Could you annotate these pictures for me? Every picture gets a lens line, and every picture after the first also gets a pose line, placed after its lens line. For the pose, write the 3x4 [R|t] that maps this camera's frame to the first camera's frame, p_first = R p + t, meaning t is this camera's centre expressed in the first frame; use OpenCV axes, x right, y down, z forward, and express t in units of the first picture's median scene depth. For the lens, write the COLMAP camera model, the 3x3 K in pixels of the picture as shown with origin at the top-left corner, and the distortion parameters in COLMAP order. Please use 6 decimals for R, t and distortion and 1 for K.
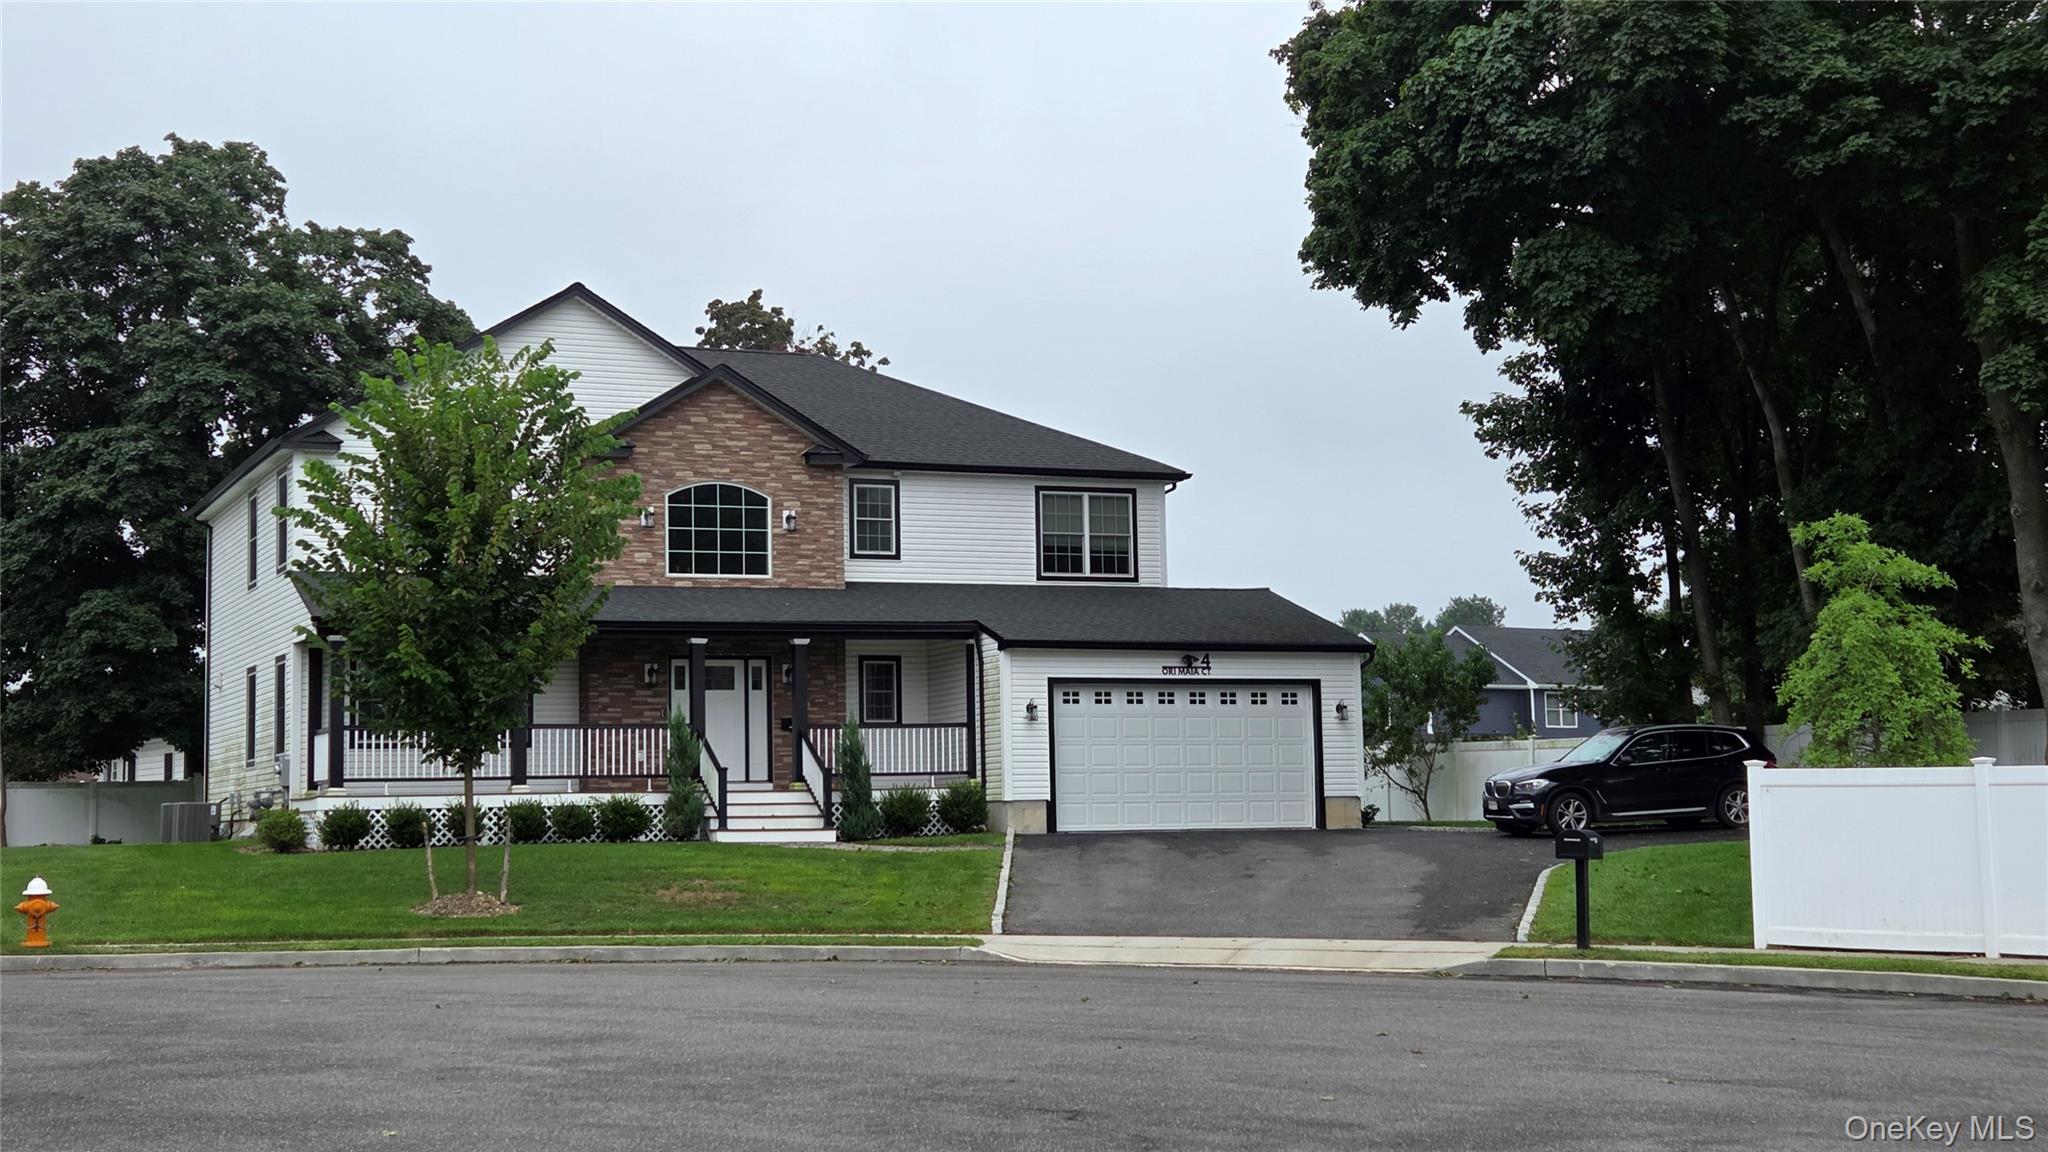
lens RADIAL K [[2752.1, 0, 1024.0], [0, 2752.1, 576.0], [0, 0, 1]] dist [0.012079, -0.003786]
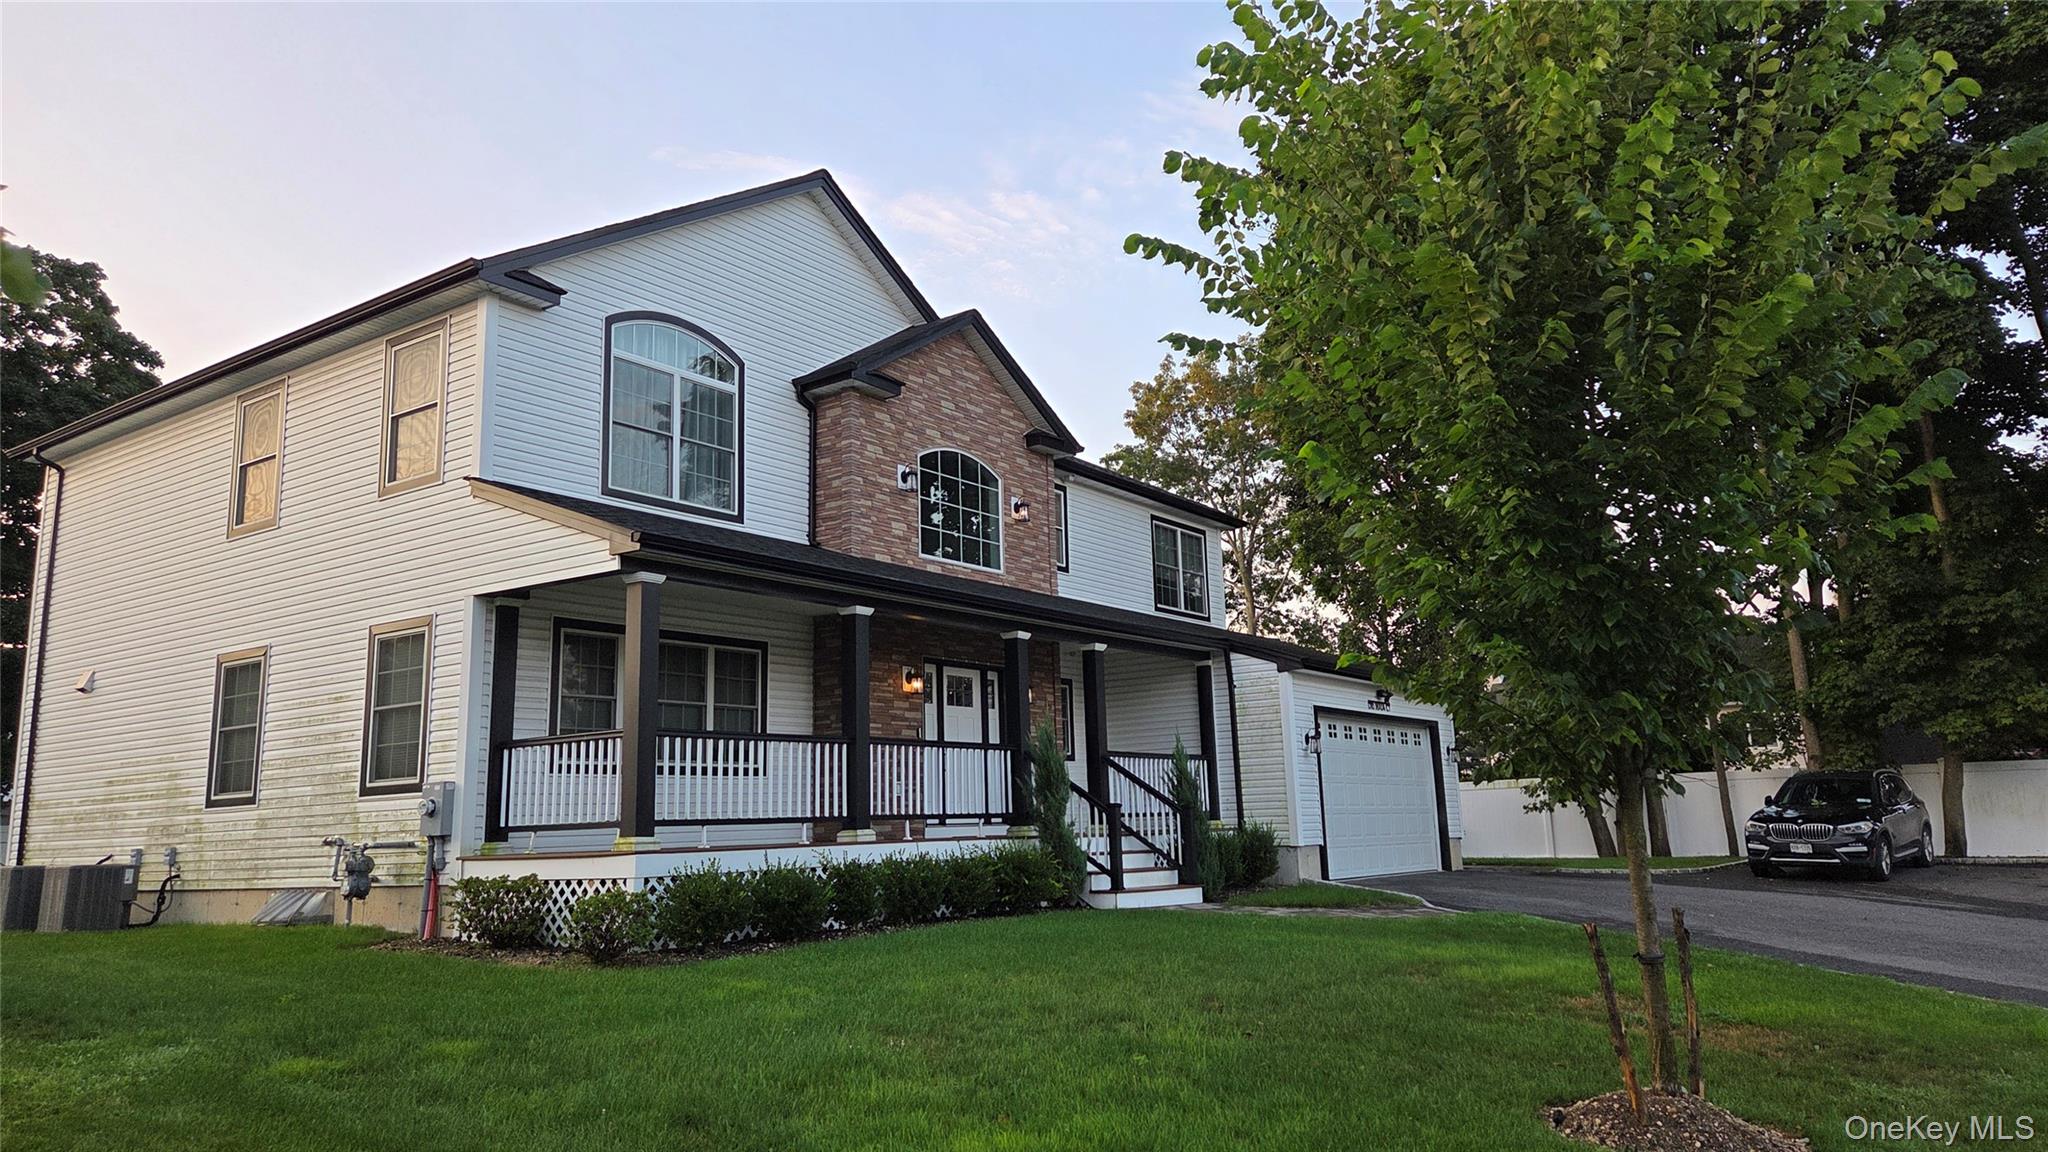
lens RADIAL K [[1409.1, 0, 1024.0], [0, 1409.1, 576.0], [0, 0, 1]] dist [0.024138, 0.001349]
pose [[0.857693, 0.085307, 0.507036, -0.303868], [-0.035214, 0.993571, -0.107597, 0.046974], [-0.512955, 0.074431, 0.855182, 0.638940]]
